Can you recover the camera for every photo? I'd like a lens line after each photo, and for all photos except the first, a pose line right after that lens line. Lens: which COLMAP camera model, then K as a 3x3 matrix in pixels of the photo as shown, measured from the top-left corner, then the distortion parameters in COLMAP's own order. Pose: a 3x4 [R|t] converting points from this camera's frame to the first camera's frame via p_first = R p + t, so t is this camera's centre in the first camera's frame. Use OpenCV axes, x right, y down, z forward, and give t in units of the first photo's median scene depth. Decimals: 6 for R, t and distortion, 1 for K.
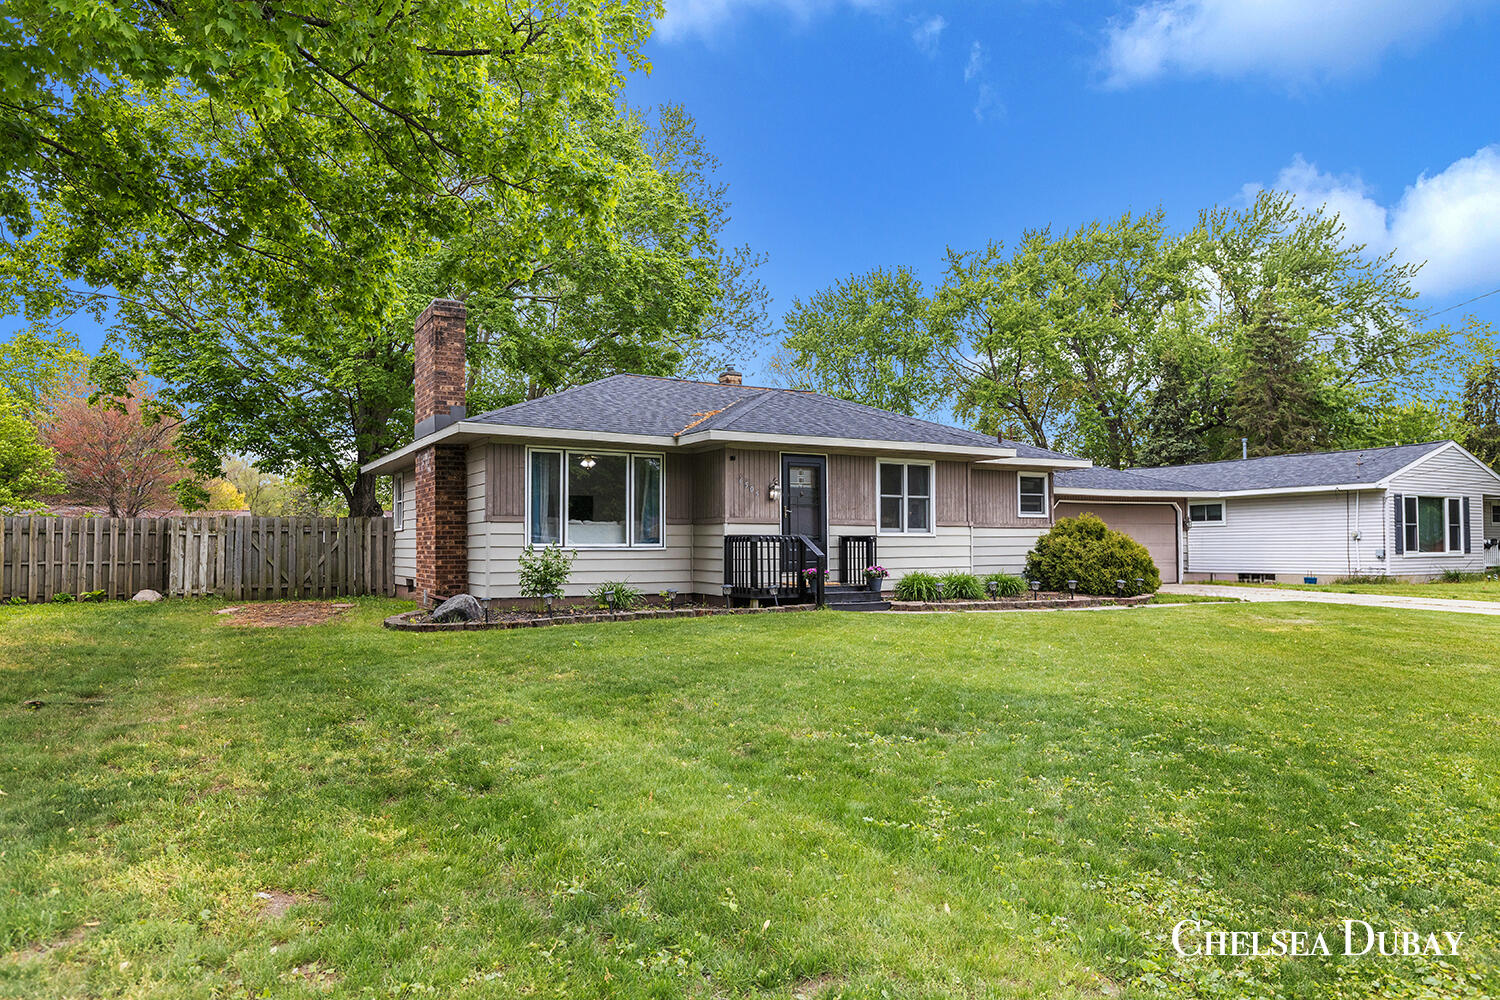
lens RADIAL K [[992.7, 0, 745.5], [0, 992.7, 496.9], [0, 0, 1]] dist [0.003352, 0.000724]
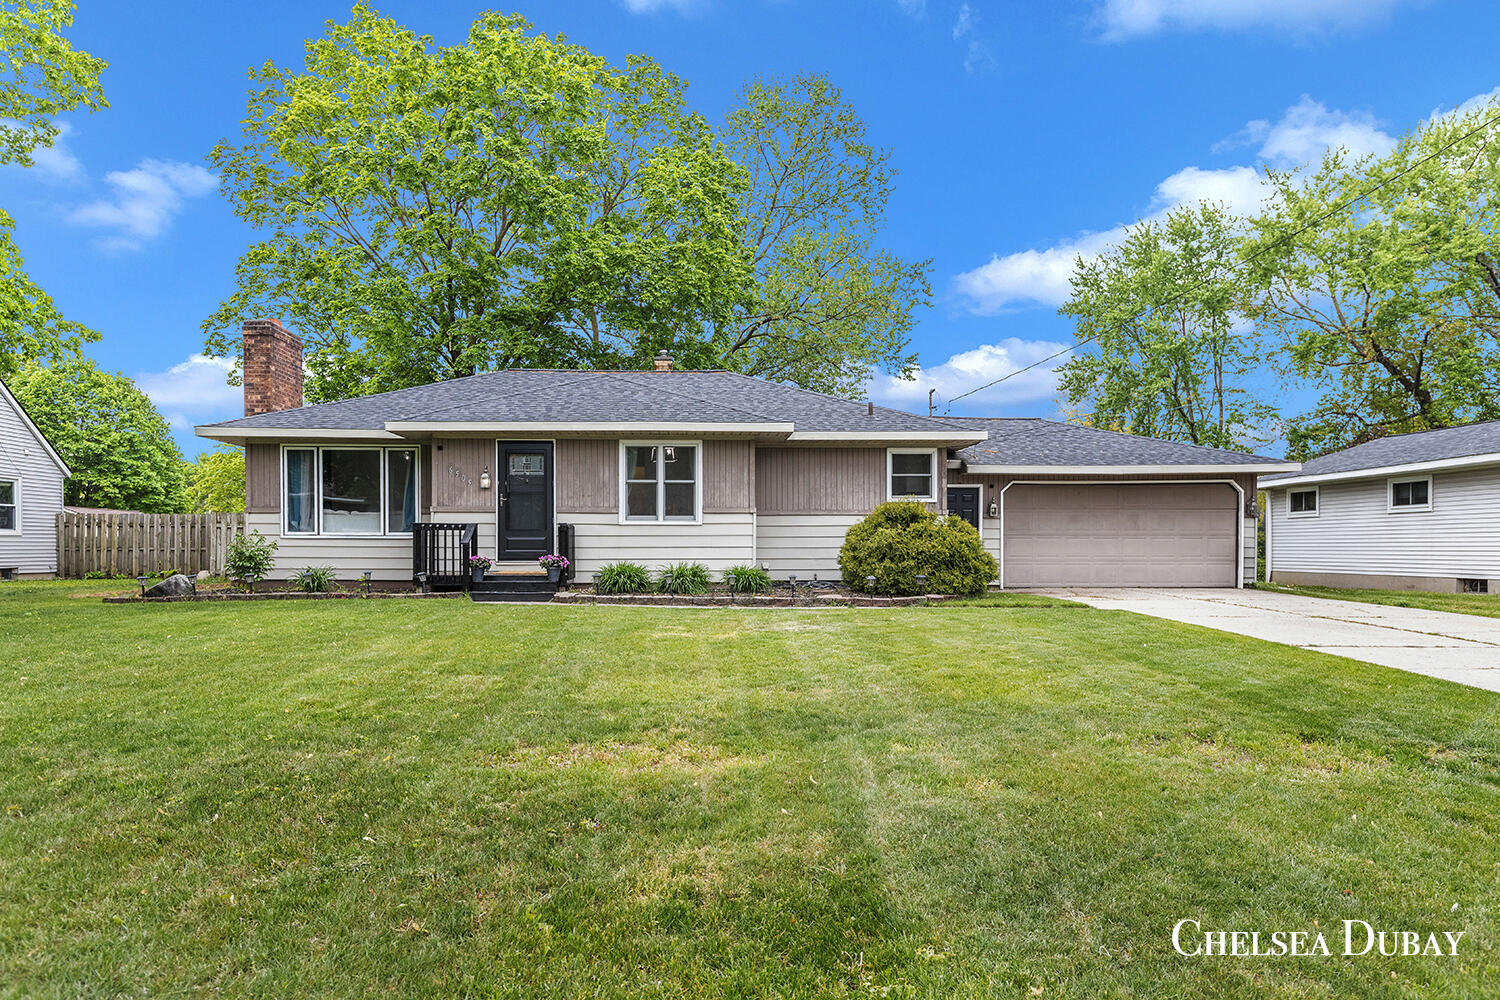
lens RADIAL K [[992.7, 0, 758.6], [0, 992.7, 513.8], [0, 0, 1]] dist [0.003352, 0.000724]
pose [[0.885382, -0.010700, -0.464740, 0.673739], [0.020920, 0.999639, 0.016839, 0.016217], [0.464392, -0.024632, 0.885287, 0.226281]]
